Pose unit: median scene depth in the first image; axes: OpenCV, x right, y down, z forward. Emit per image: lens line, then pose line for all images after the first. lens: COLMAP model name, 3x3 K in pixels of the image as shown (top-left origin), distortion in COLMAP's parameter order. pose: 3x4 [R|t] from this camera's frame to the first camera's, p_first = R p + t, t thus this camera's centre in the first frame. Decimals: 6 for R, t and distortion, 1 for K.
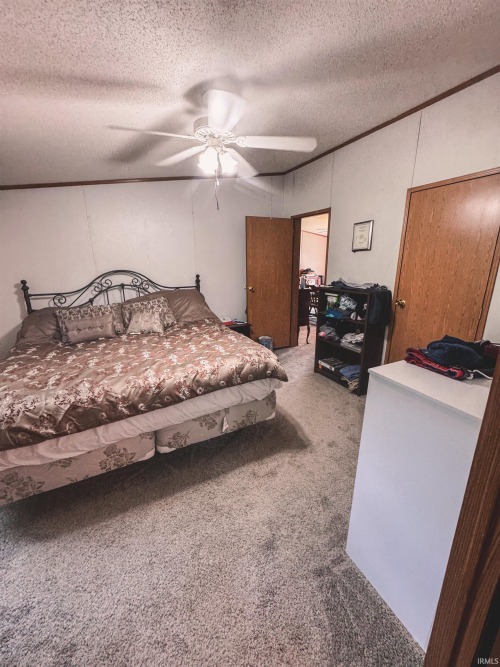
lens RADIAL K [[265.7, 0, 247.0], [0, 265.7, 331.5], [0, 0, 1]] dist [-0.003874, 0.000436]
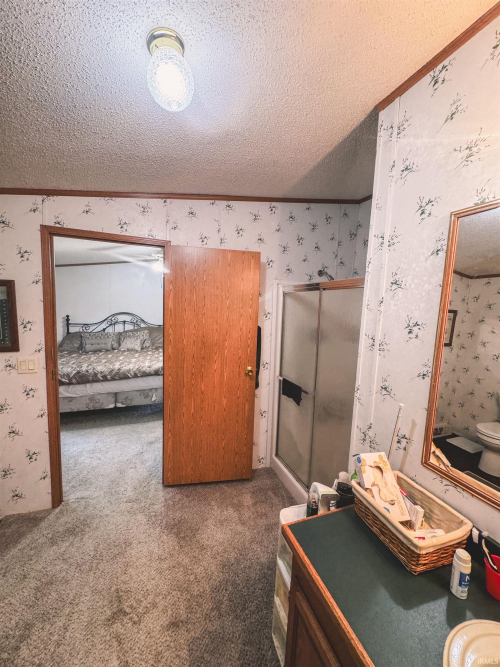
lens RADIAL K [[265.7, 0, 251.9], [0, 265.7, 332.6], [0, 0, 1]] dist [-0.003874, 0.000436]
pose [[0.994510, 0.064581, -0.082339, 0.574333], [-0.076873, 0.984741, -0.156125, 0.110818], [0.071000, 0.161597, 0.984299, -0.685904]]
